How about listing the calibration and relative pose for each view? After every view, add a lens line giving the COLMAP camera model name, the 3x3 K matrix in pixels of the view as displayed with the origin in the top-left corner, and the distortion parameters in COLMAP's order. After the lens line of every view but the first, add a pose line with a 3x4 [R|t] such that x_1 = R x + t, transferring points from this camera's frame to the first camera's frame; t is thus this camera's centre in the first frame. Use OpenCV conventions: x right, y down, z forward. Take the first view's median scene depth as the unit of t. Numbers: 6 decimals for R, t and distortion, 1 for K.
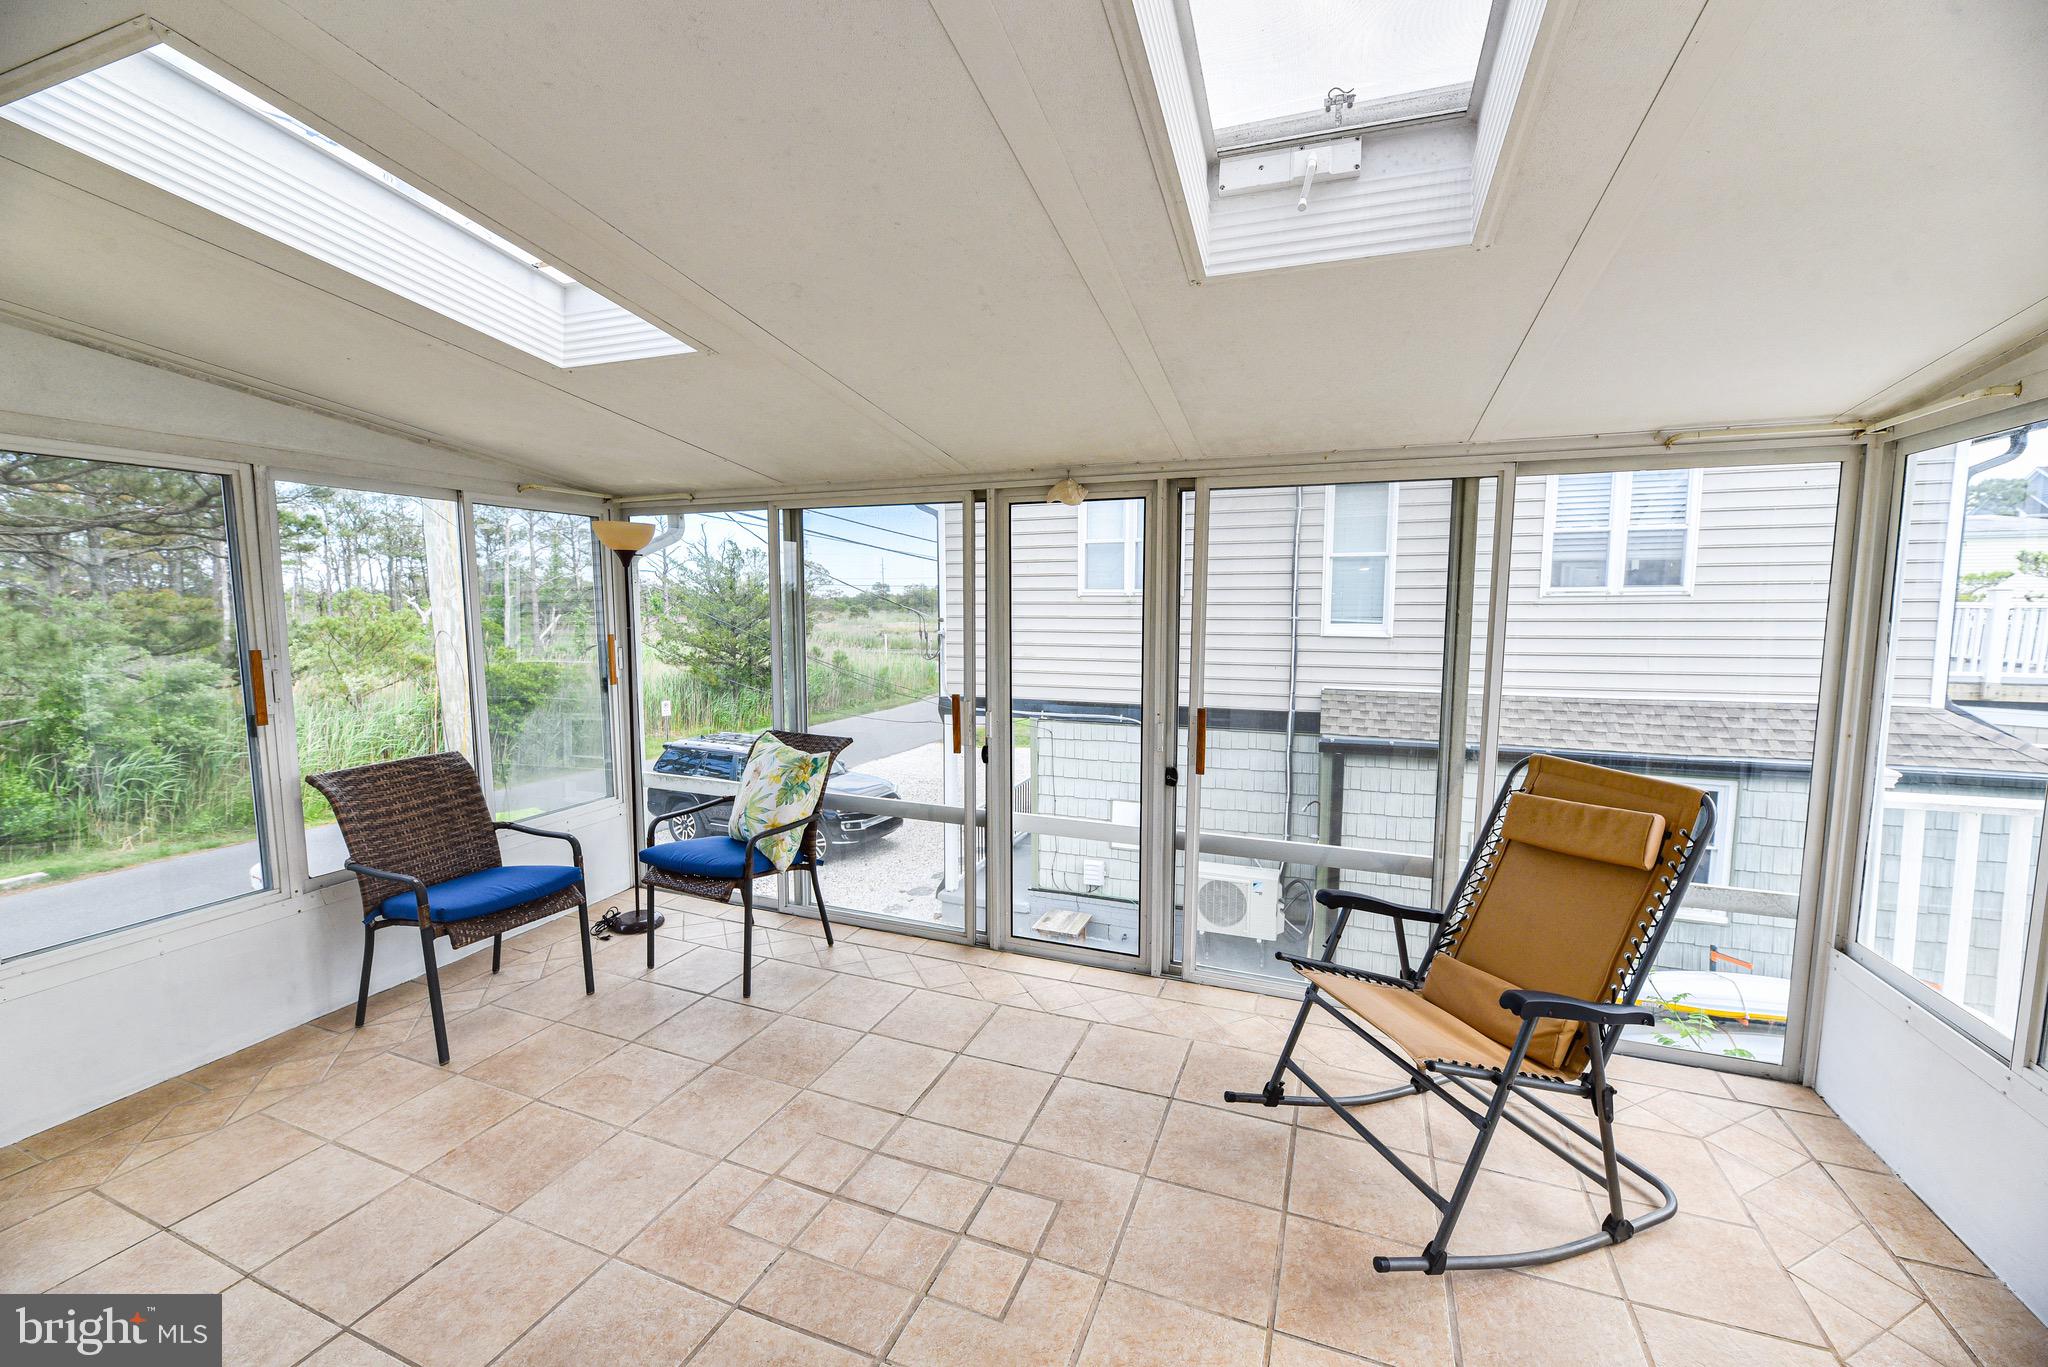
lens RADIAL K [[817.4, 0, 1032.3], [0, 817.4, 687.4], [0, 0, 1]] dist [0.001186, -0.000027]
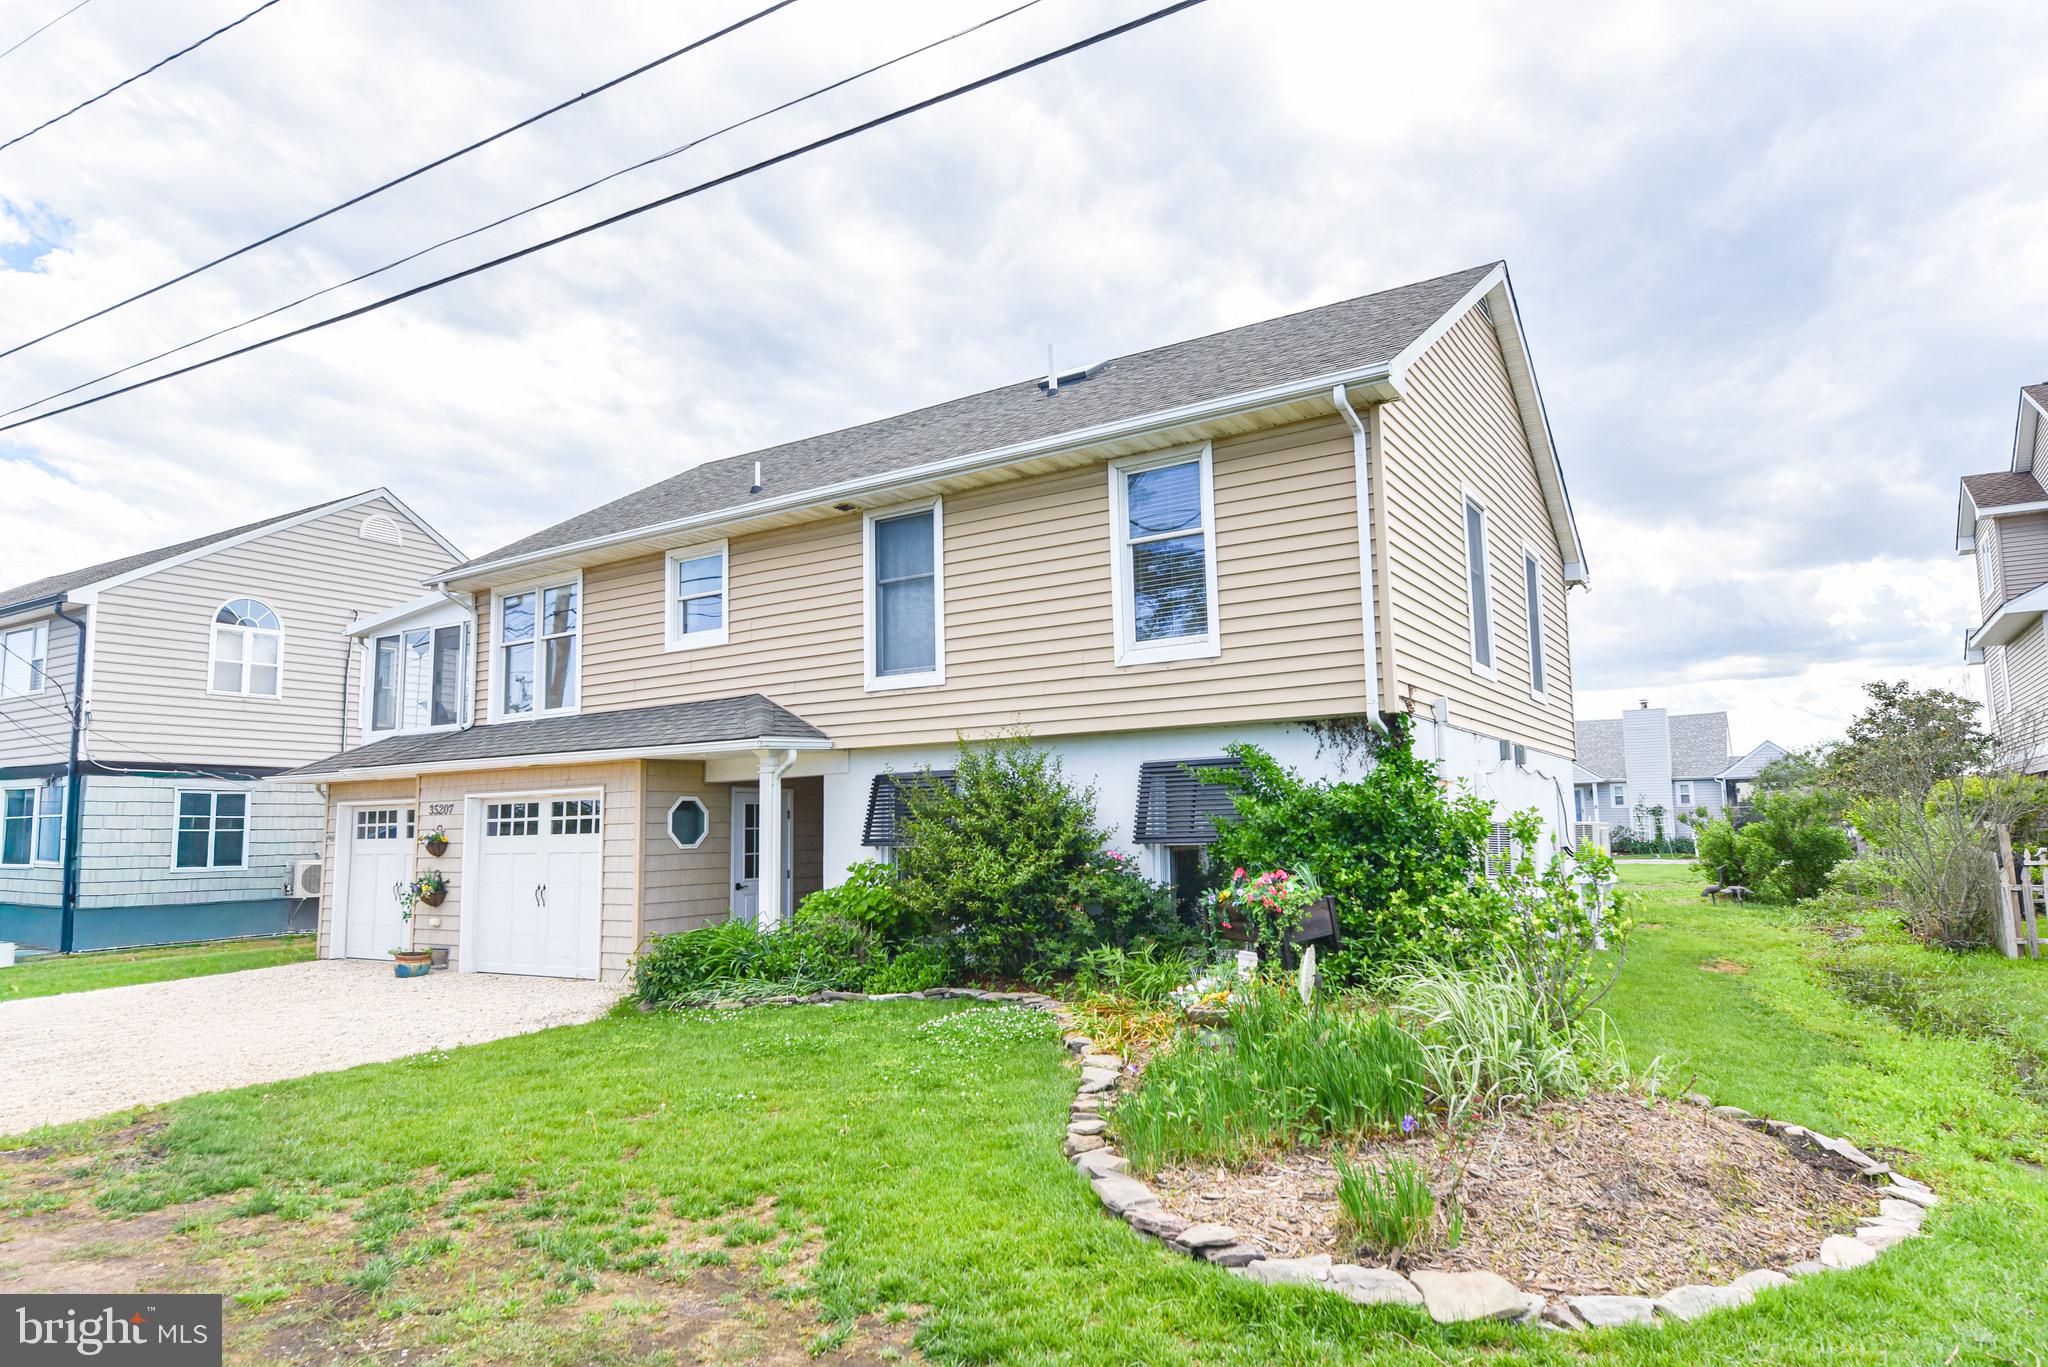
lens RADIAL K [[1214.2, 0, 1024.0], [0, 1214.2, 683.5], [0, 0, 1]] dist [0.007887, 0.000895]
pose [[0.203683, 0.118898, 0.971790, -2.183285], [0.115429, 0.982759, -0.144433, 0.440295], [-0.972209, 0.141591, 0.186447, -1.070655]]
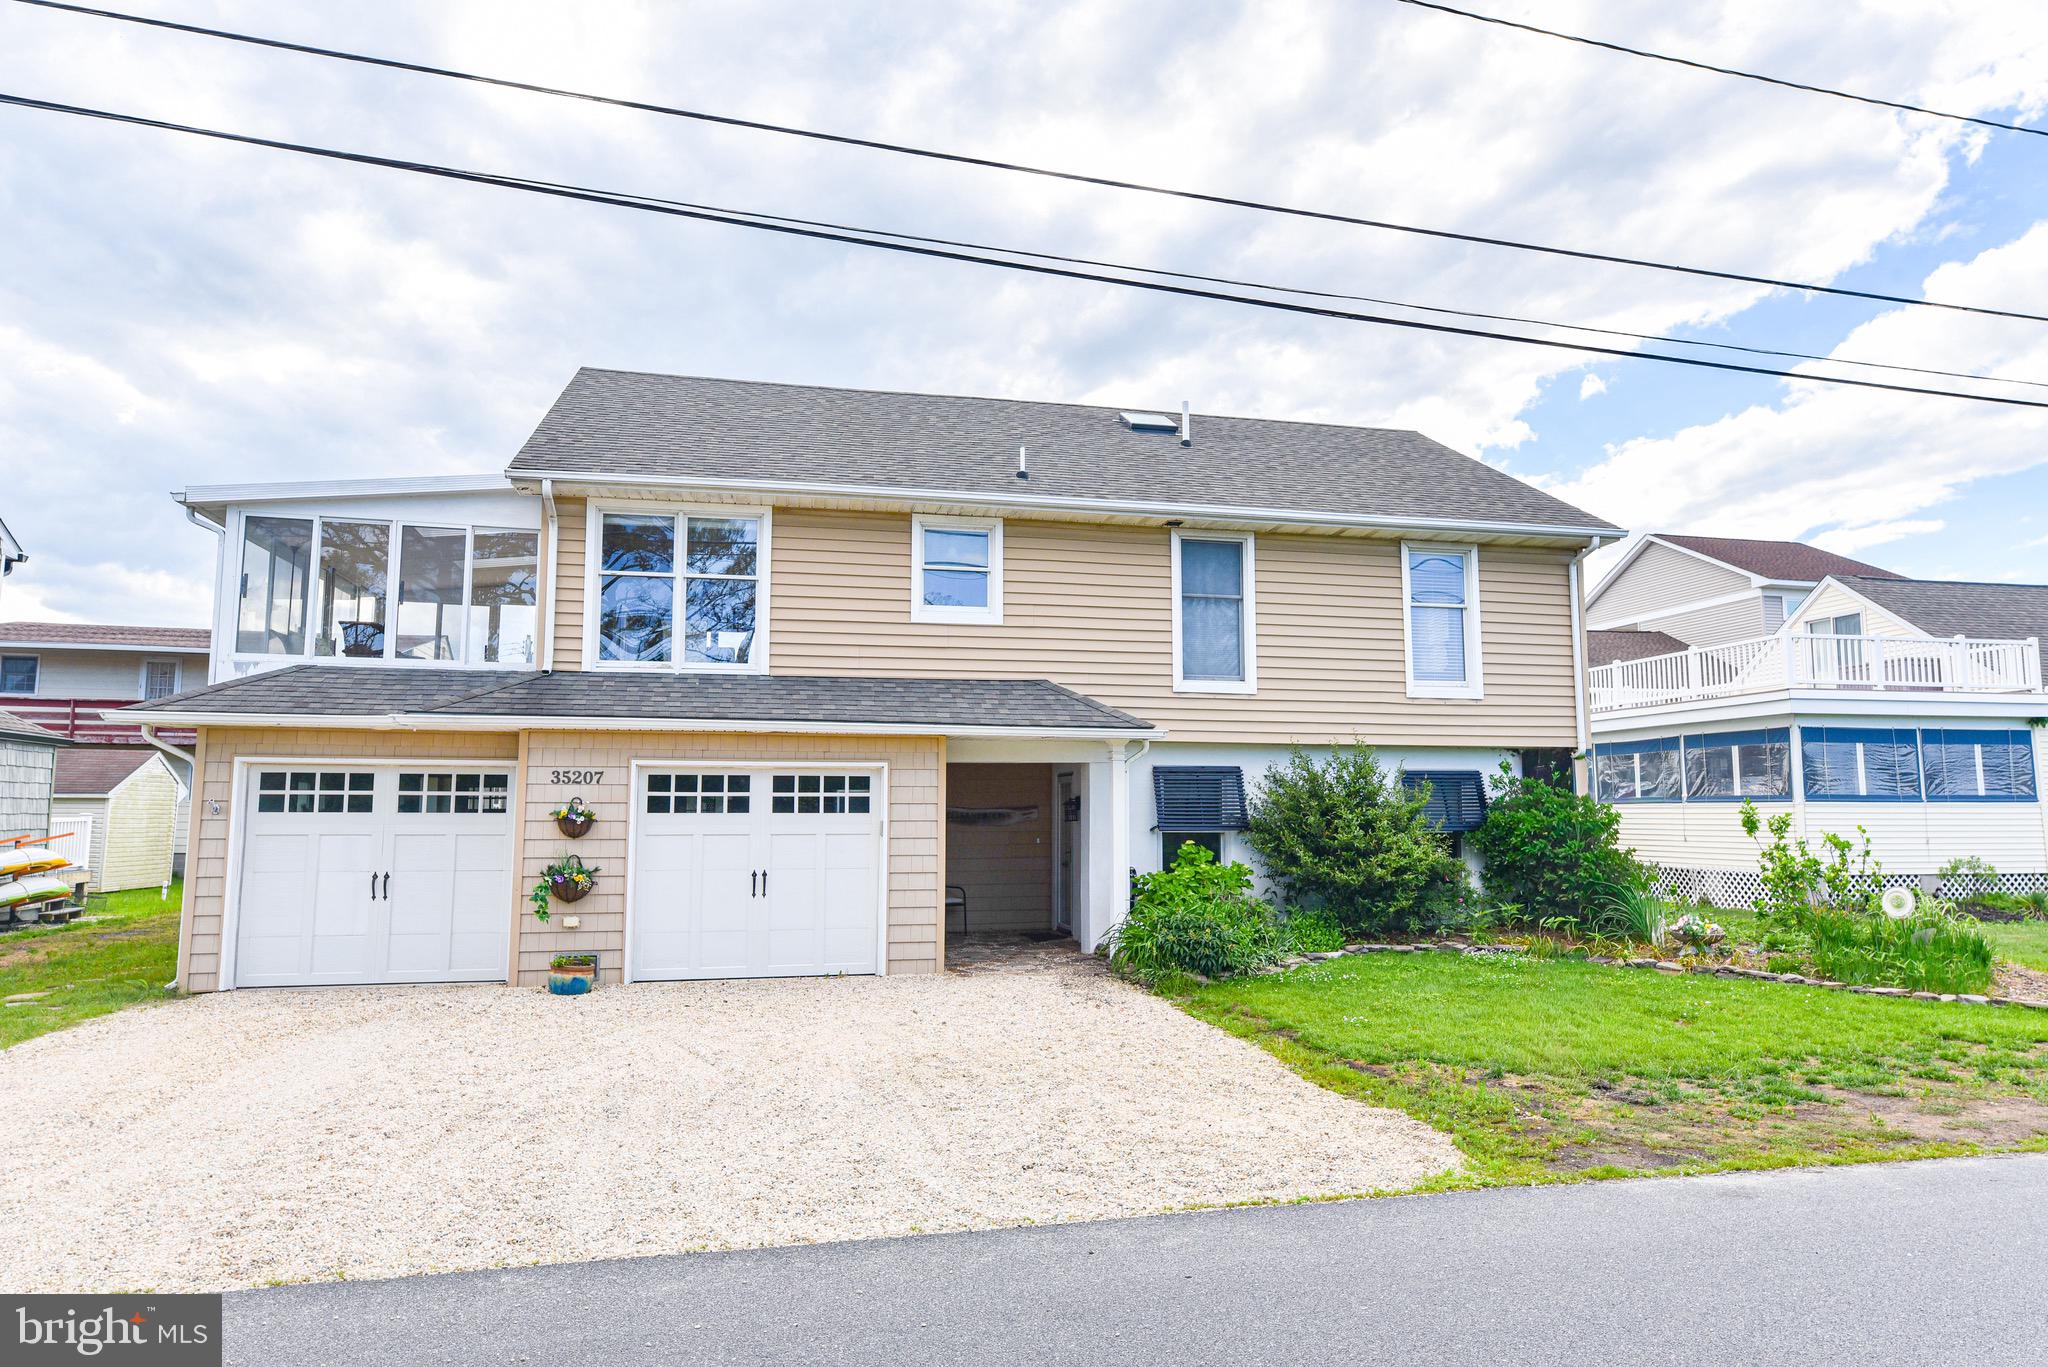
lens RADIAL K [[1214.2, 0, 1024.0], [0, 1214.2, 683.5], [0, 0, 1]] dist [0.007887, 0.000895]
pose [[-0.550801, 0.088679, 0.829912, -2.032108], [0.083089, 0.995226, -0.051198, 0.263951], [-0.830491, 0.040756, -0.555540, 0.536330]]
